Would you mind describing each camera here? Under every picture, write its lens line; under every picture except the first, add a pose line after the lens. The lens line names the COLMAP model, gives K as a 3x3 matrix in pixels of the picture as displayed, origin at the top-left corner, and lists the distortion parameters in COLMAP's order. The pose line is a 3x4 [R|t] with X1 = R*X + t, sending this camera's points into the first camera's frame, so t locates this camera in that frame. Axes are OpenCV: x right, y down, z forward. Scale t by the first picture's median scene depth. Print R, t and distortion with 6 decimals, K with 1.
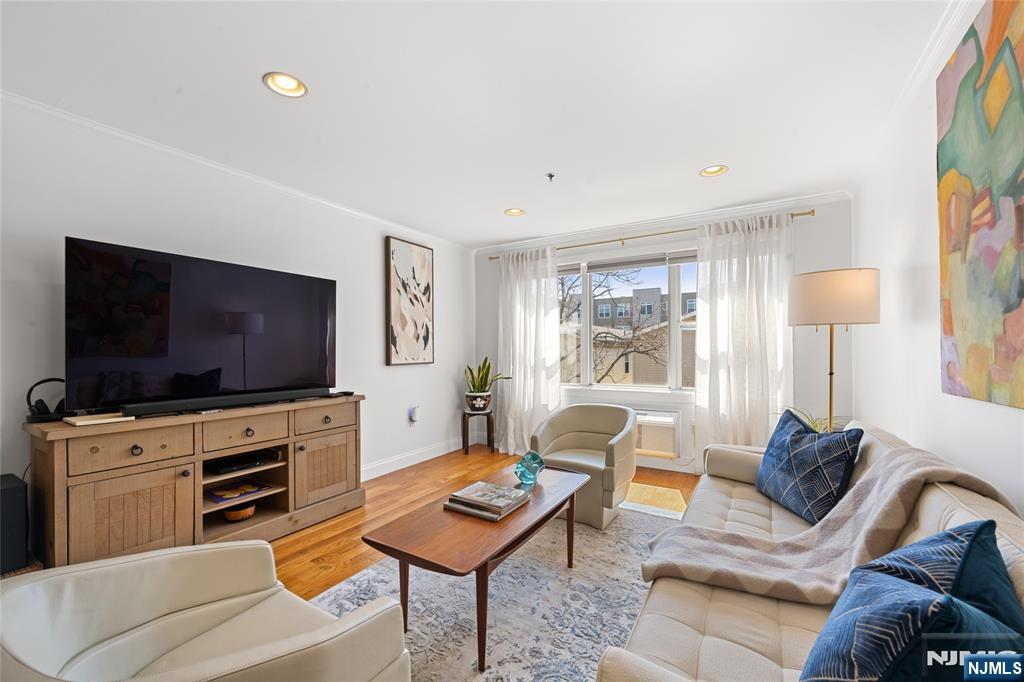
lens RADIAL K [[410.6, 0, 513.2], [0, 410.6, 351.1], [0, 0, 1]] dist [-0.007889, -0.001732]
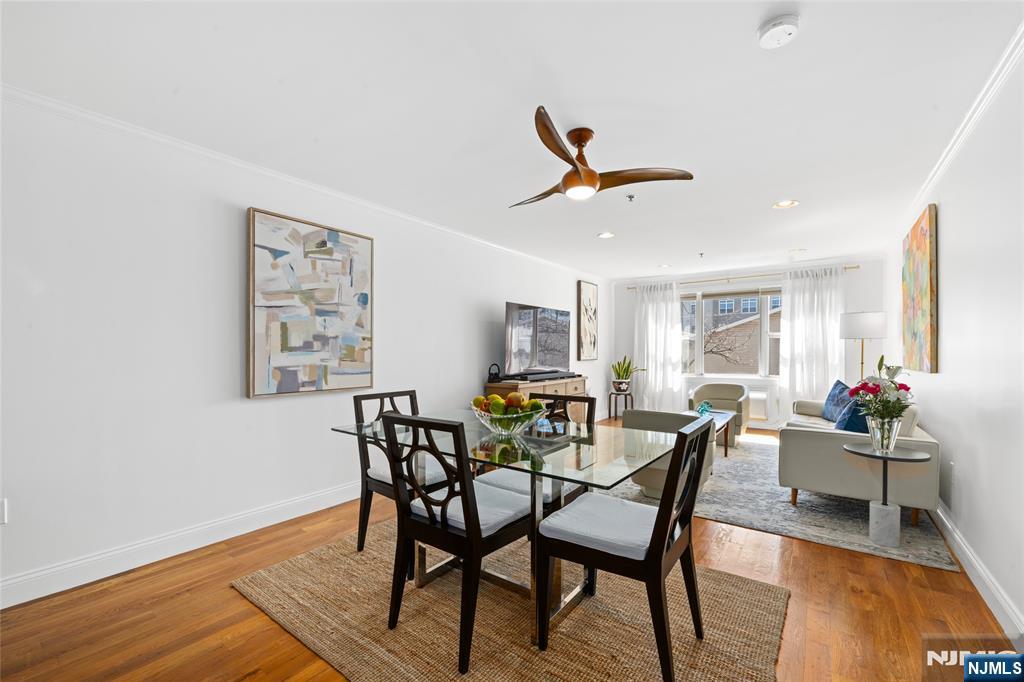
lens RADIAL K [[423.7, 0, 512.0], [0, 423.7, 357.3], [0, 0, 1]] dist [-0.010285, -0.000454]
pose [[0.996139, 0.001785, -0.087777, -0.461131], [-0.000657, 0.999917, 0.012885, 0.000727], [0.087793, -0.012778, 0.996057, -0.742584]]
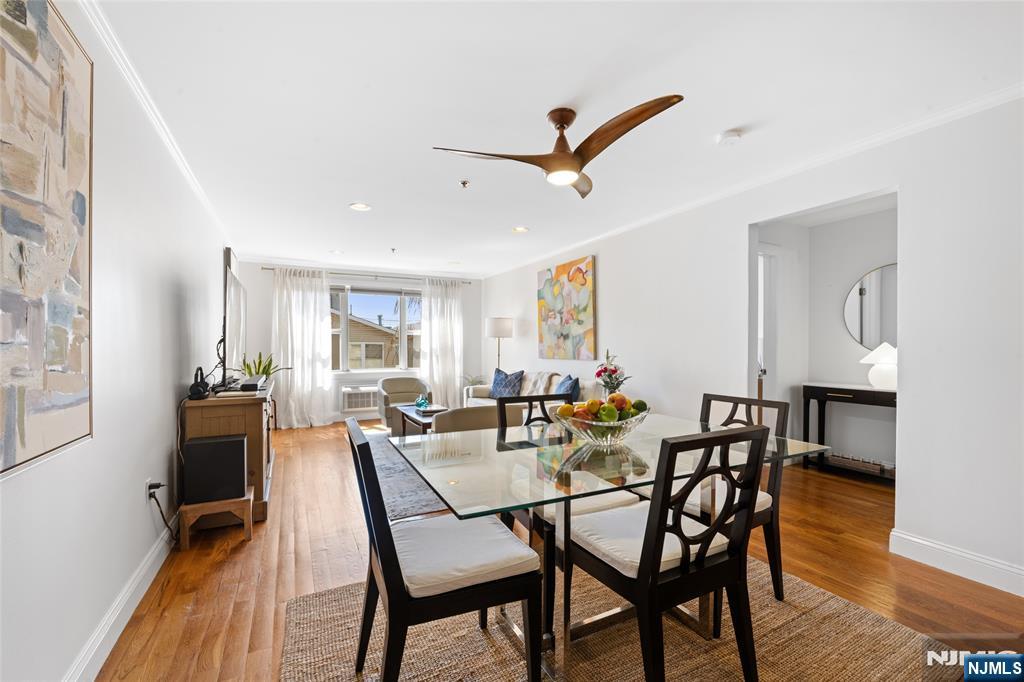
lens RADIAL K [[423.7, 0, 511.8], [0, 423.7, 351.3], [0, 0, 1]] dist [-0.010285, -0.000454]
pose [[0.520883, -0.007697, 0.853593, -0.987643], [0.000039, 0.999960, 0.008993, 0.002031], [-0.853628, -0.004651, 0.520862, -0.331514]]
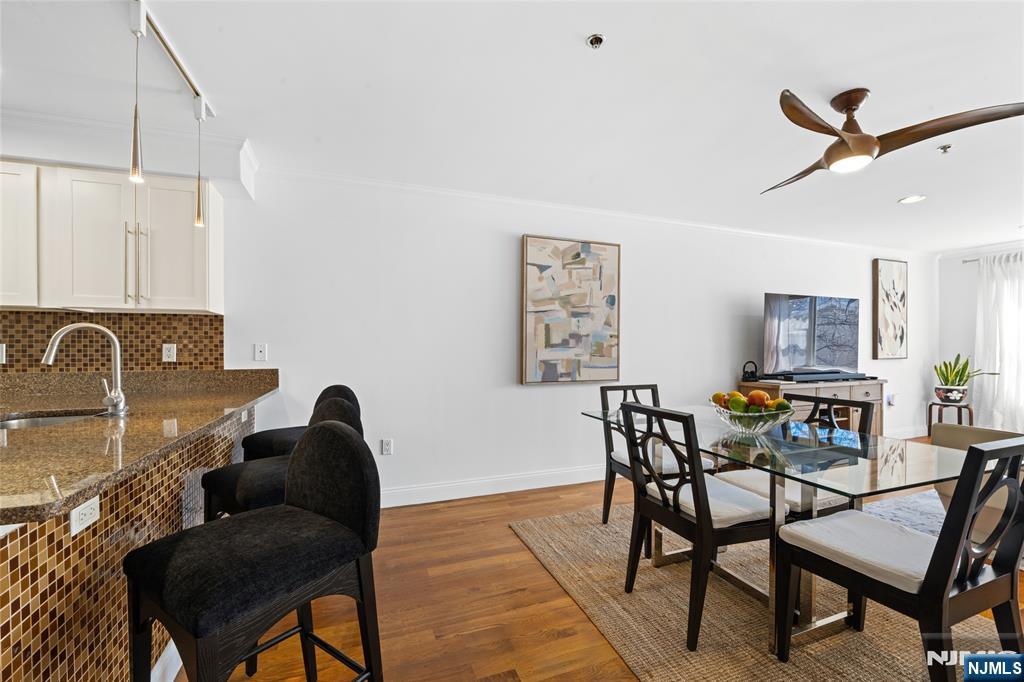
lens RADIAL K [[423.7, 0, 512.7], [0, 423.7, 349.8], [0, 0, 1]] dist [-0.010285, -0.000454]
pose [[0.785321, 0.003932, -0.619077, -0.417869], [-0.001395, 0.999989, 0.004581, 0.000474], [0.619088, -0.002735, 0.785317, -0.801659]]
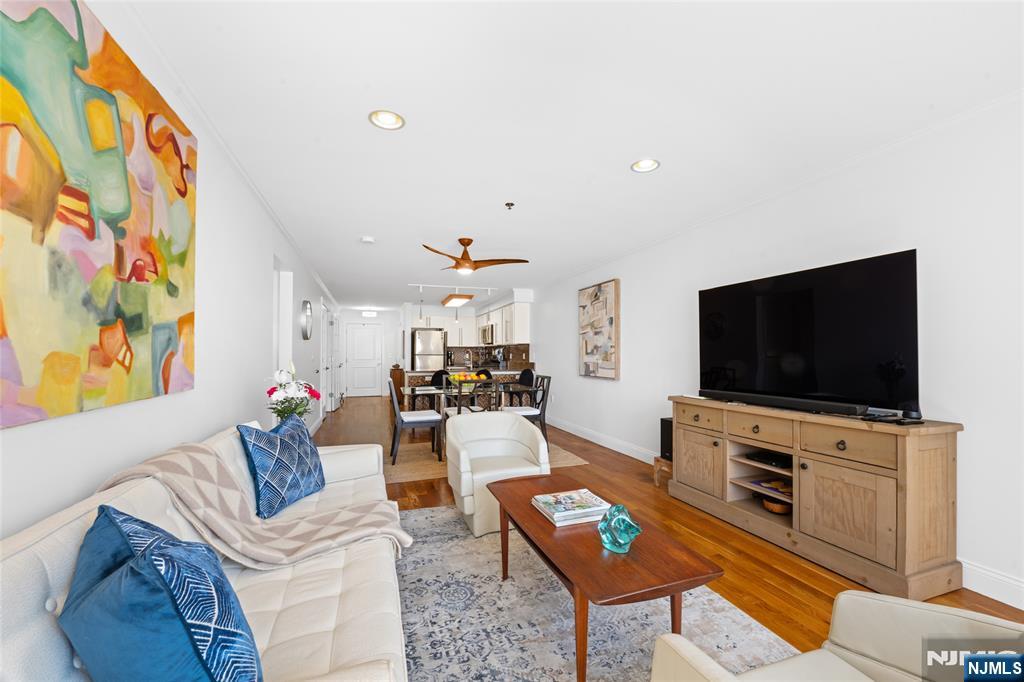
lens RADIAL K [[410.6, 0, 514.6], [0, 410.6, 350.7], [0, 0, 1]] dist [-0.007889, -0.001732]
pose [[-0.638540, -0.004805, -0.769574, 0.422870], [0.001488, 0.999971, -0.007478, -0.004641], [0.769587, -0.005920, -0.638514, 0.814136]]
